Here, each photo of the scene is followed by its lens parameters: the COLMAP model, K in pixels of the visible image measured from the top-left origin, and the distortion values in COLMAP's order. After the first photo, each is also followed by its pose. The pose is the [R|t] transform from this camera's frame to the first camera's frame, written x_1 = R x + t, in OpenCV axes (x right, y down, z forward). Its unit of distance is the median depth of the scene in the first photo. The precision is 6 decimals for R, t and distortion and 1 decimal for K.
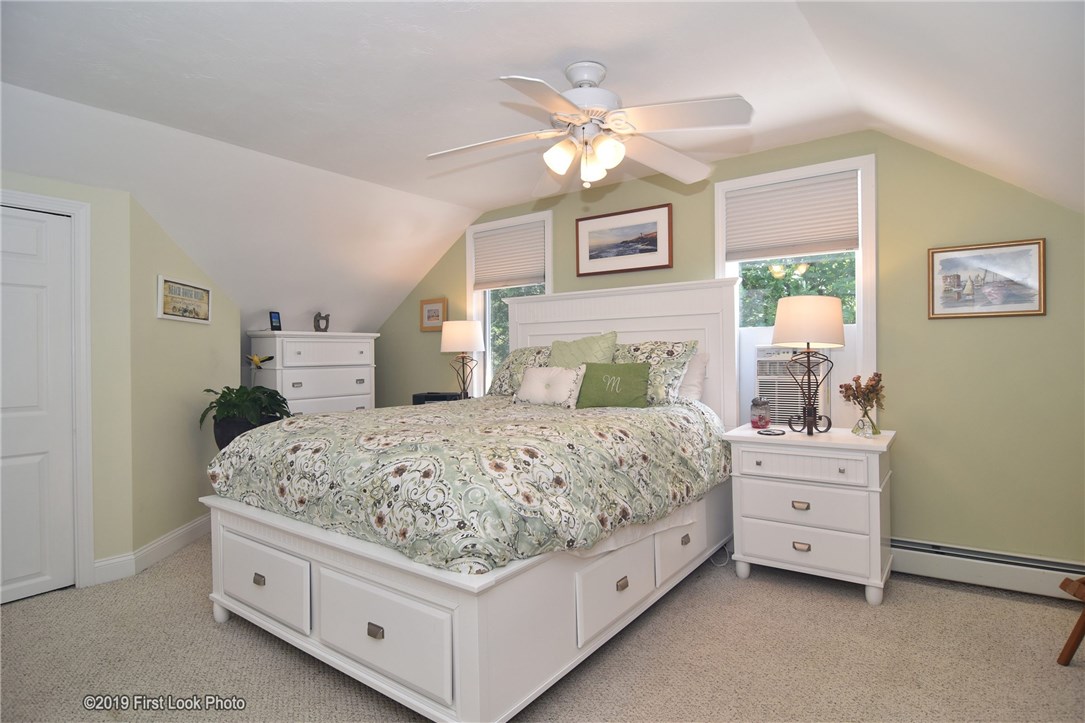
lens RADIAL K [[584.3, 0, 544.6], [0, 584.3, 362.2], [0, 0, 1]] dist [-0.004938, -0.000701]
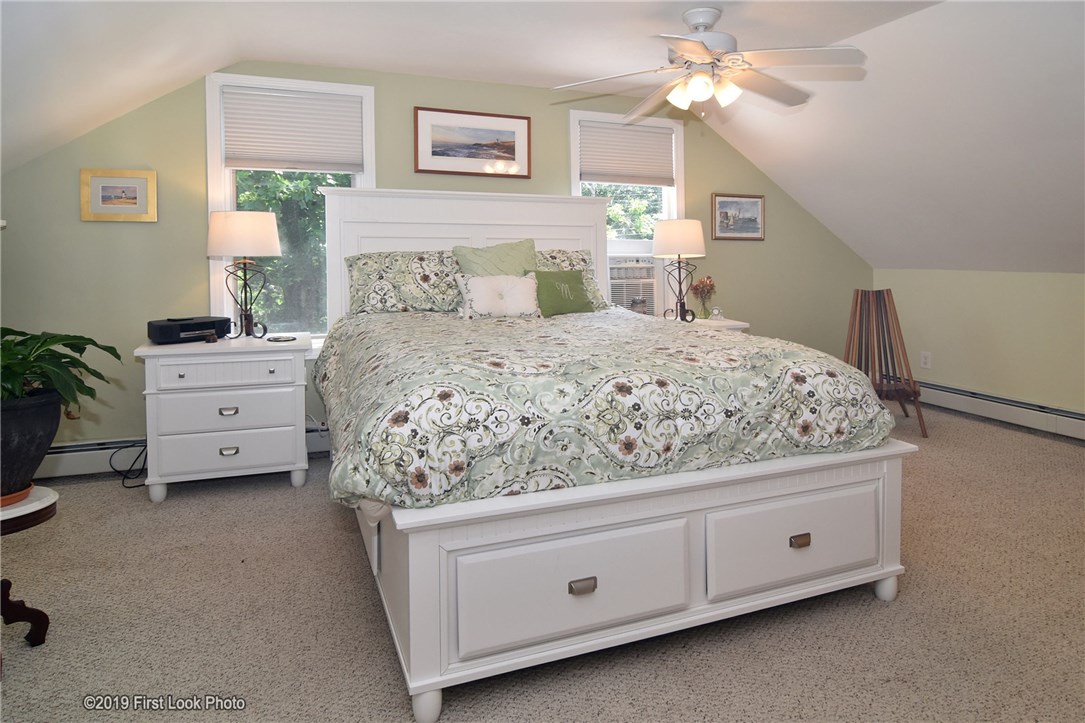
lens RADIAL K [[584.3, 0, 542.1], [0, 584.3, 361.5], [0, 0, 1]] dist [-0.004938, -0.000701]
pose [[0.570809, -0.140241, 0.809017, -0.651707], [0.004639, 0.985841, 0.167620, -0.012177], [-0.821069, -0.091926, 0.563378, 0.337797]]
